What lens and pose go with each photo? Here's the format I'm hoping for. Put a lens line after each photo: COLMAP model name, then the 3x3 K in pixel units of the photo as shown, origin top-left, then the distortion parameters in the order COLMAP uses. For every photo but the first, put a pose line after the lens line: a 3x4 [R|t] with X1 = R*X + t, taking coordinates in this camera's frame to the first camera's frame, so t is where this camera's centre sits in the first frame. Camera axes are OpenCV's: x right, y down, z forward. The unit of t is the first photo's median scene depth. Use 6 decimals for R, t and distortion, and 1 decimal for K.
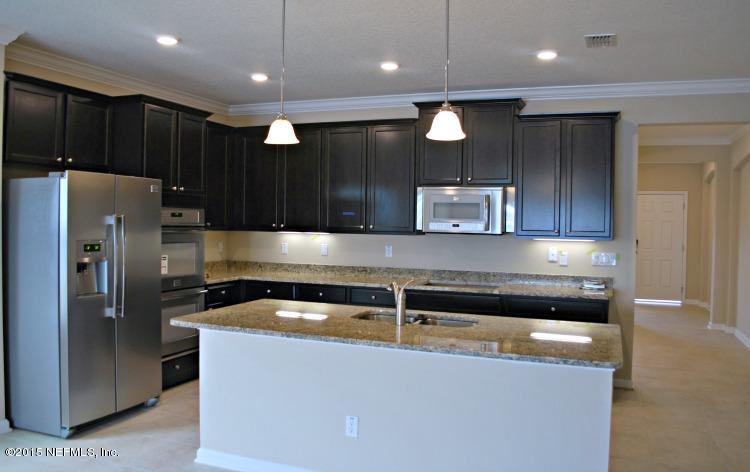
lens RADIAL K [[615.1, 0, 376.1], [0, 615.1, 229.7], [0, 0, 1]] dist [-0.009081, 0.007337]
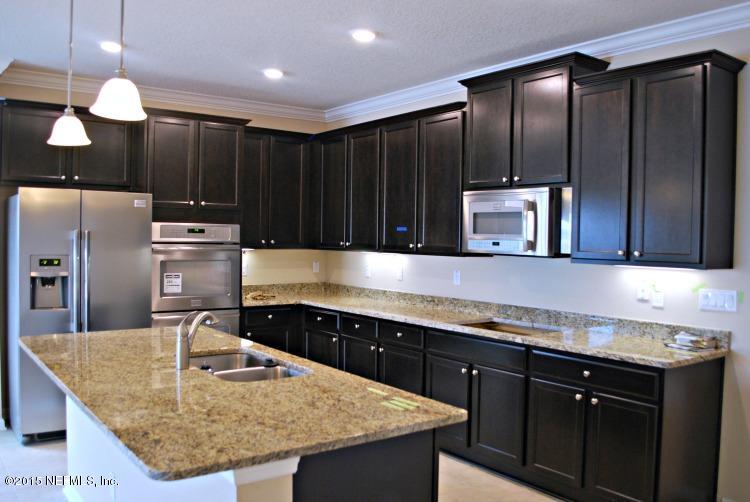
lens RADIAL K [[665.9, 0, 374.1], [0, 665.9, 255.5], [0, 0, 1]] dist [0.002917, -0.003889]
pose [[0.841516, 0.012948, -0.540078, 0.427134], [-0.011380, 0.999916, 0.006240, 0.003838], [0.540113, 0.000895, 0.841592, 0.262640]]
